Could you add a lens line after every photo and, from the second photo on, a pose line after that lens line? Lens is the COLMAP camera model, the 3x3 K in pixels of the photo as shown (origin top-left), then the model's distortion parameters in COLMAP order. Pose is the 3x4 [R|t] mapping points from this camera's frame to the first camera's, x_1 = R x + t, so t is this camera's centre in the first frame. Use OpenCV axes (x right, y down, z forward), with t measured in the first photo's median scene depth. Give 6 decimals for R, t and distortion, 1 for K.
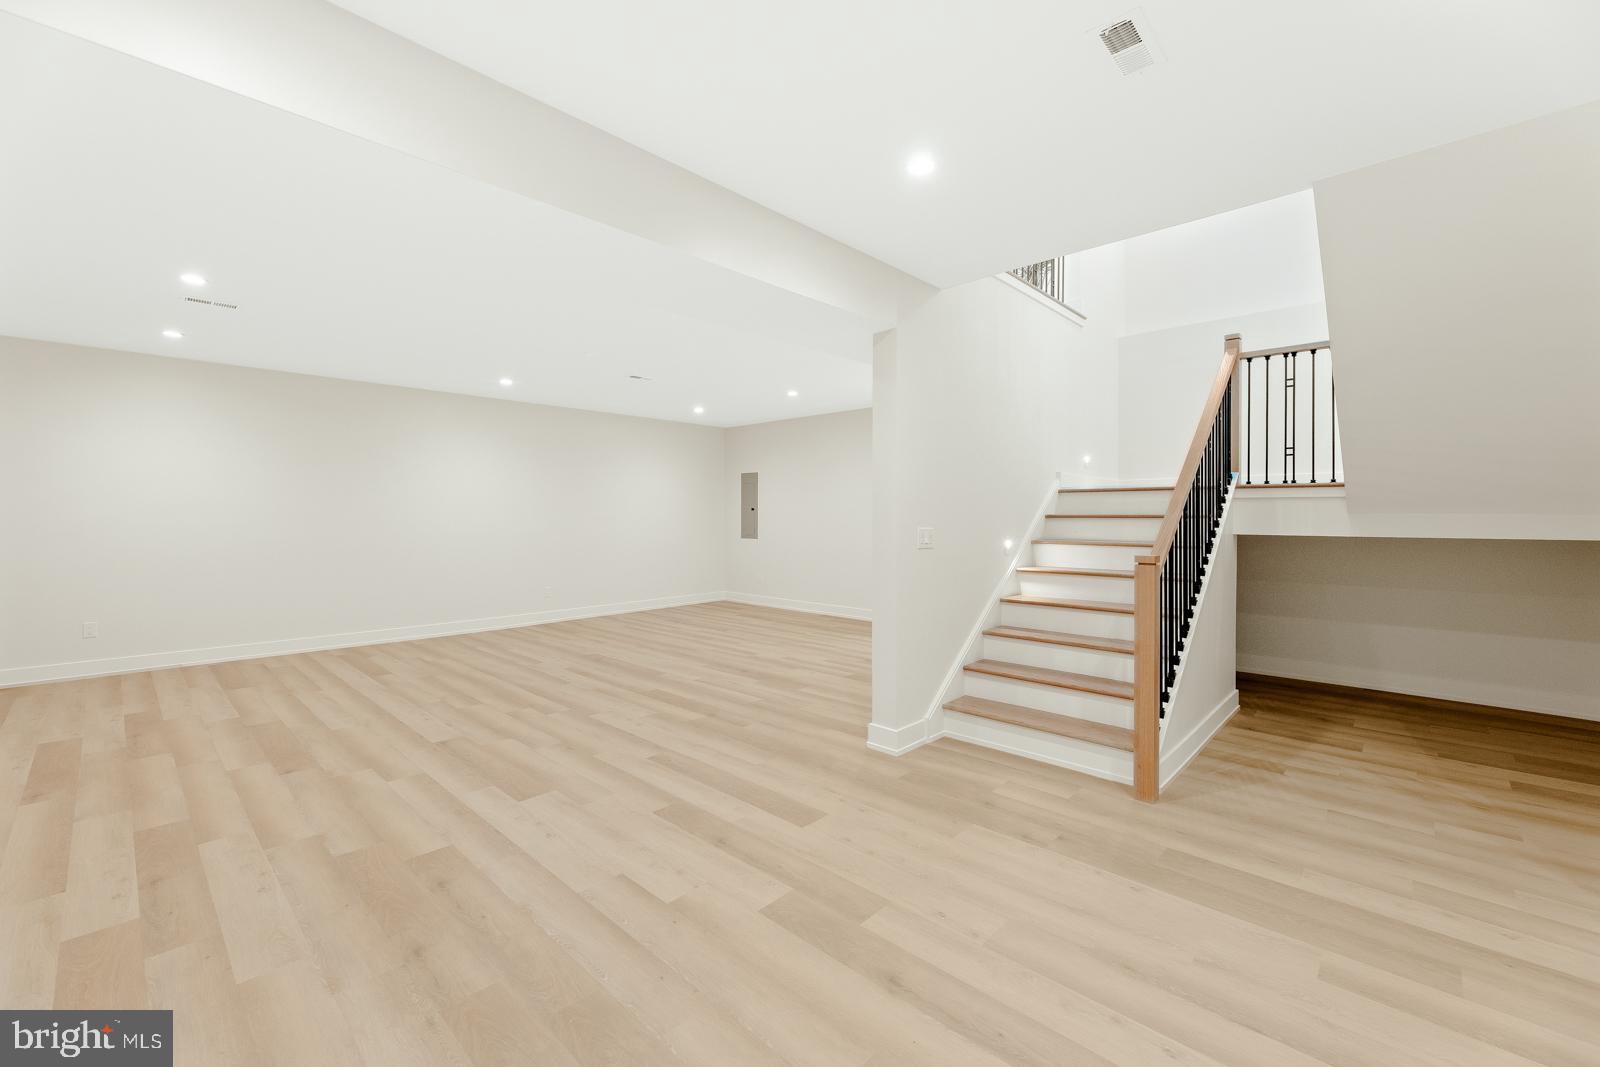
lens RADIAL K [[656.9, 0, 818.3], [0, 656.9, 530.2], [0, 0, 1]] dist [-0.002660, -0.000200]
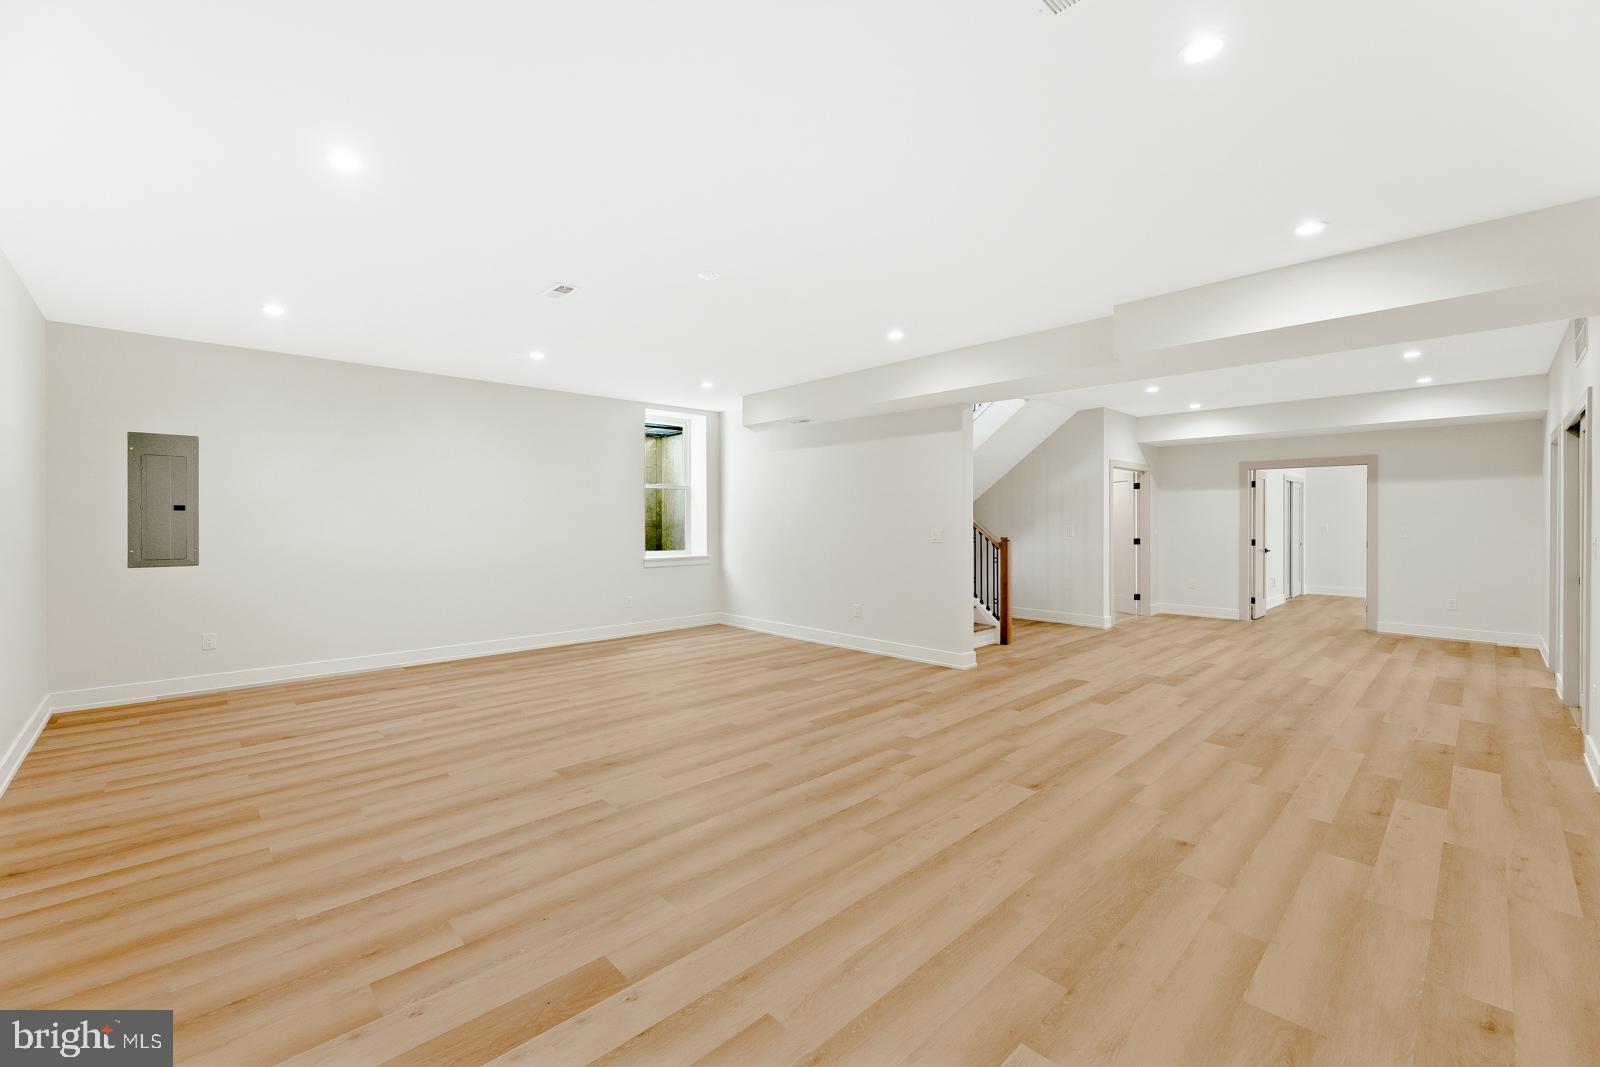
lens RADIAL K [[655.0, 0, 797.5], [0, 655.0, 522.1], [0, 0, 1]] dist [-0.001613, -0.000435]
pose [[0.066262, -0.004564, 0.997792, -1.639262], [0.022958, 0.999732, 0.003048, -0.033509], [-0.997538, 0.022706, 0.066349, 1.413685]]
